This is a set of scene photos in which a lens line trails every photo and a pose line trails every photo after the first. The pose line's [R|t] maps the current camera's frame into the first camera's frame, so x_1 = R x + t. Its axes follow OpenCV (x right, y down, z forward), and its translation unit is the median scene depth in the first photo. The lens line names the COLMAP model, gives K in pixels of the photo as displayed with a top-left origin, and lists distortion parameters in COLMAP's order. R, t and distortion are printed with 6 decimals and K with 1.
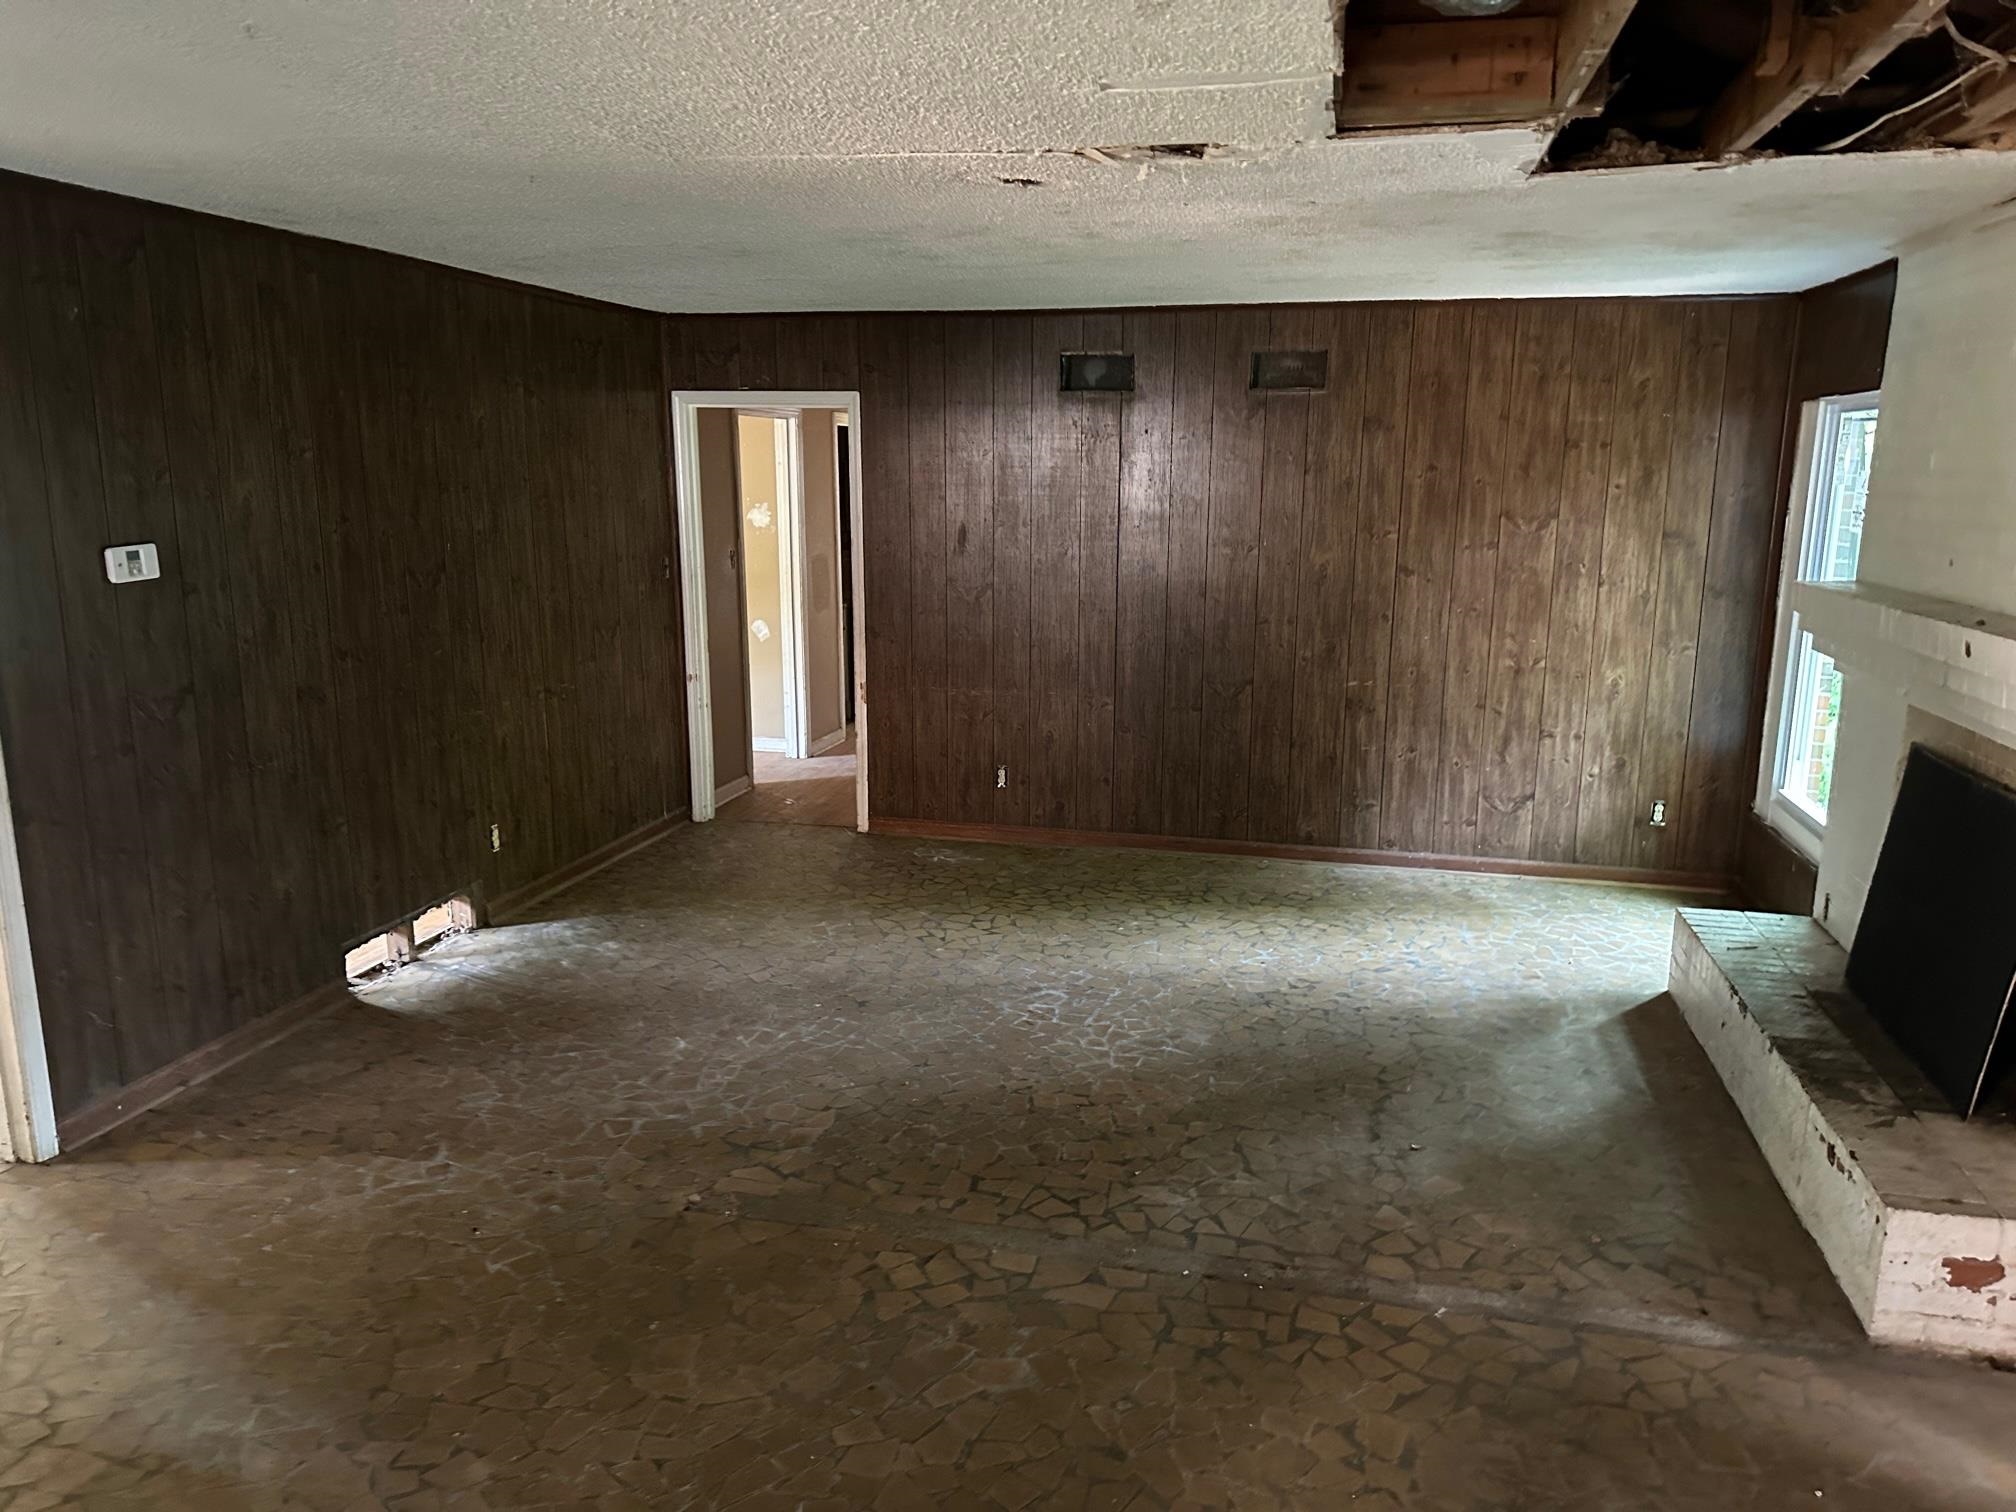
lens RADIAL K [[1420.0, 0, 1007.9], [0, 1420.0, 789.4], [0, 0, 1]] dist [0.079860, -0.146718]
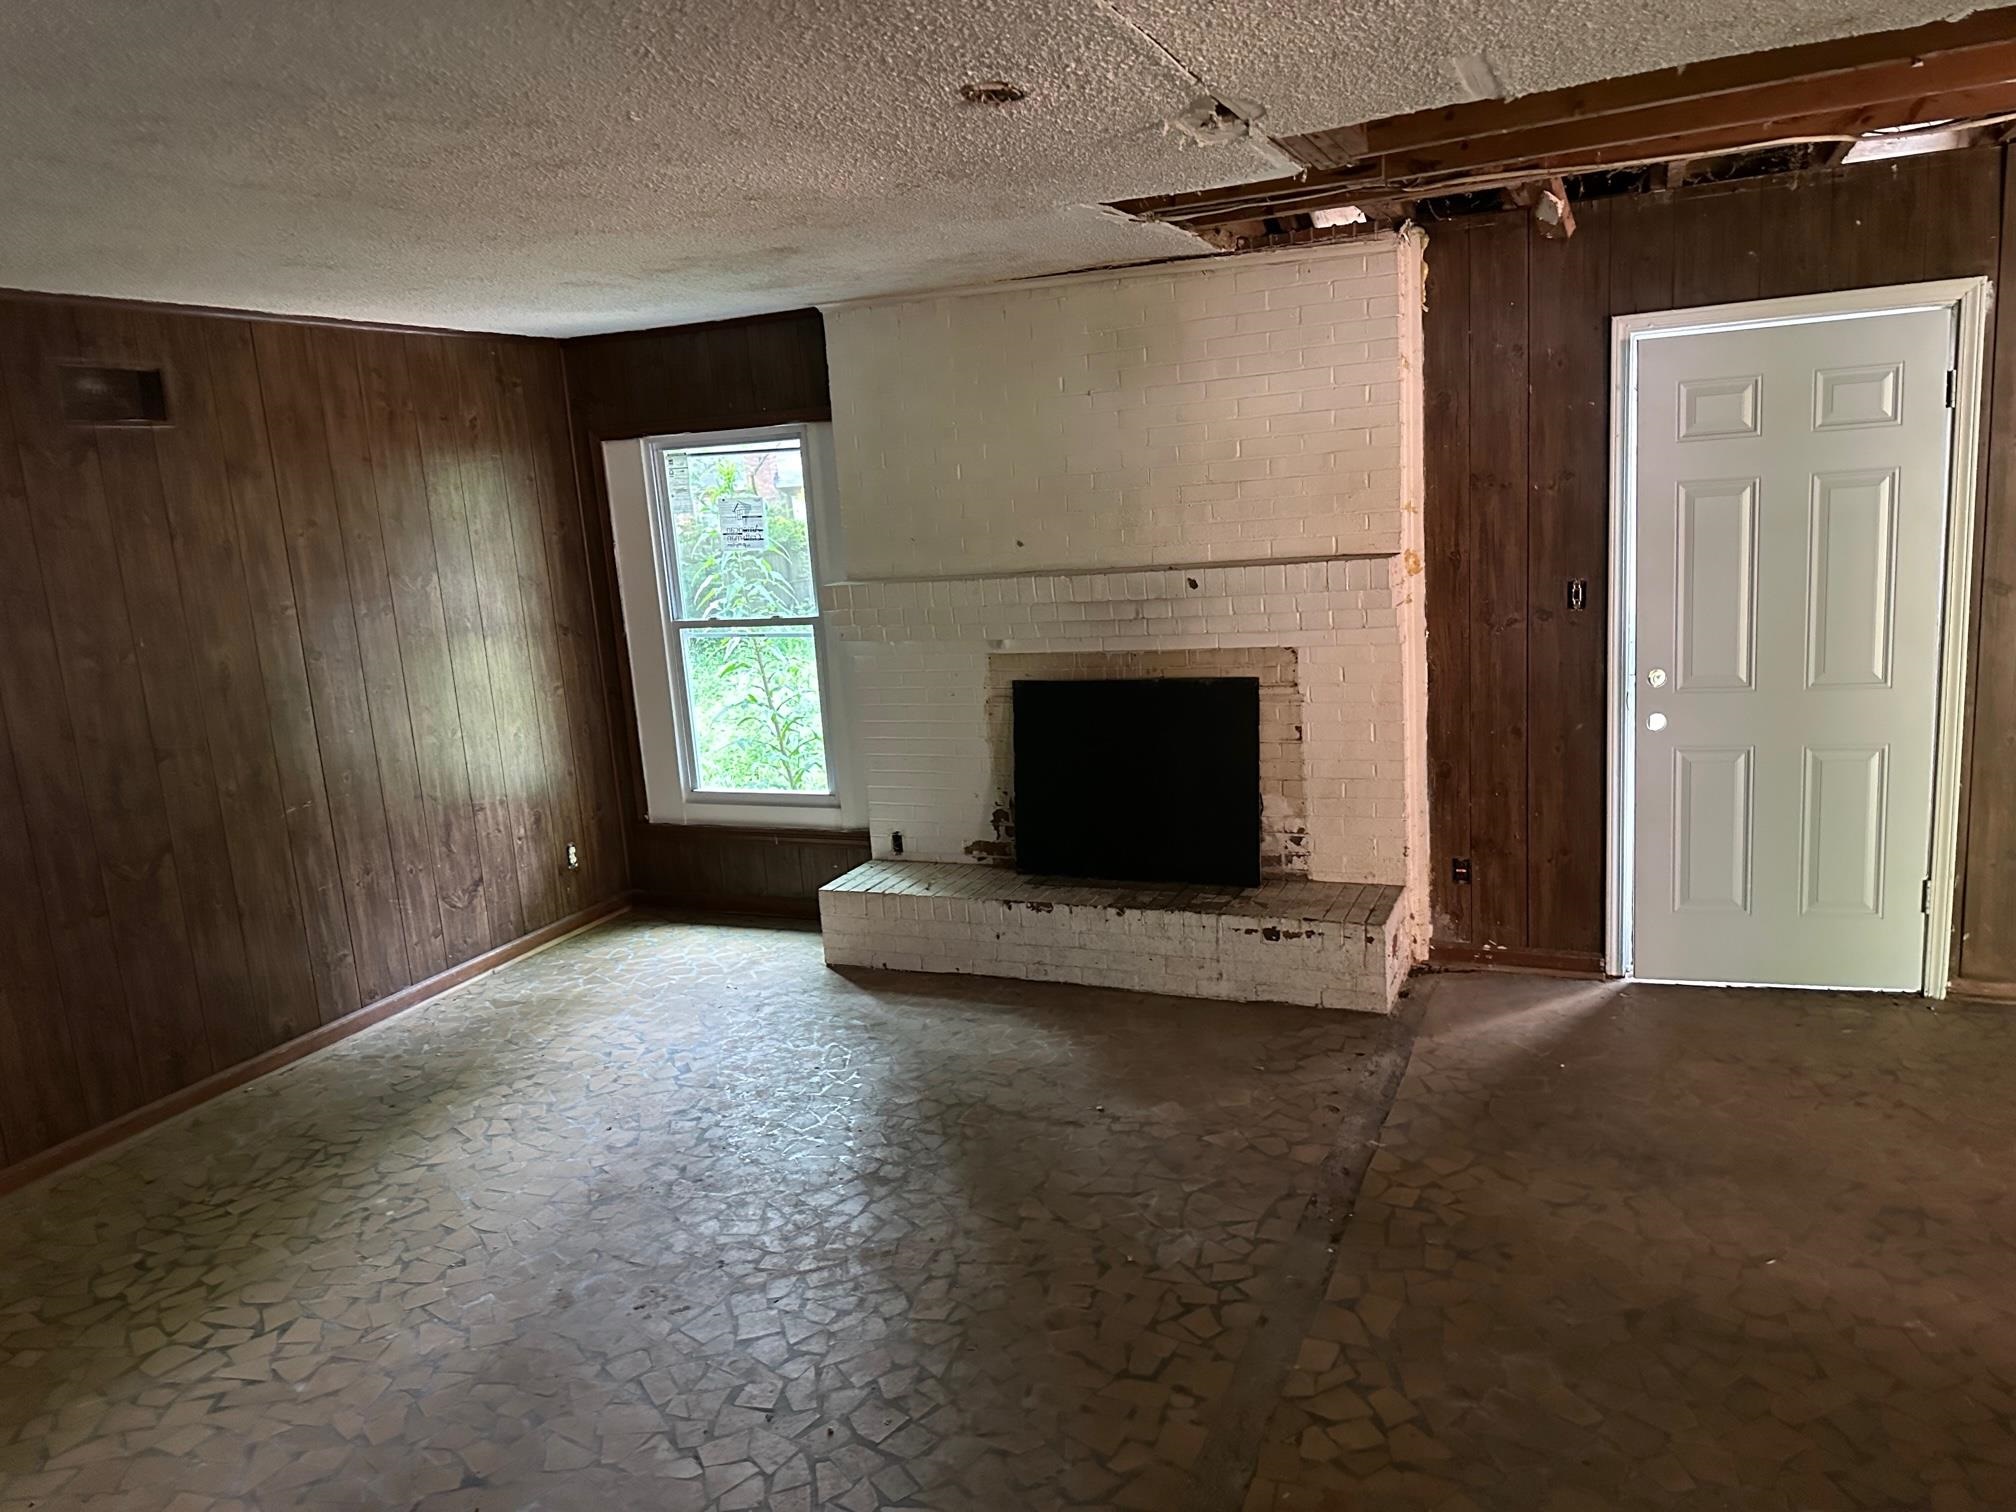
lens RADIAL K [[1420.2, 0, 1008.0], [0, 1420.2, 756.0], [0, 0, 1]] dist [0.121572, -0.146199]
pose [[0.168273, -0.204500, 0.964295, -0.451913], [0.289248, 0.945425, 0.150024, -0.113792], [-0.942348, 0.253676, 0.218241, 0.502674]]
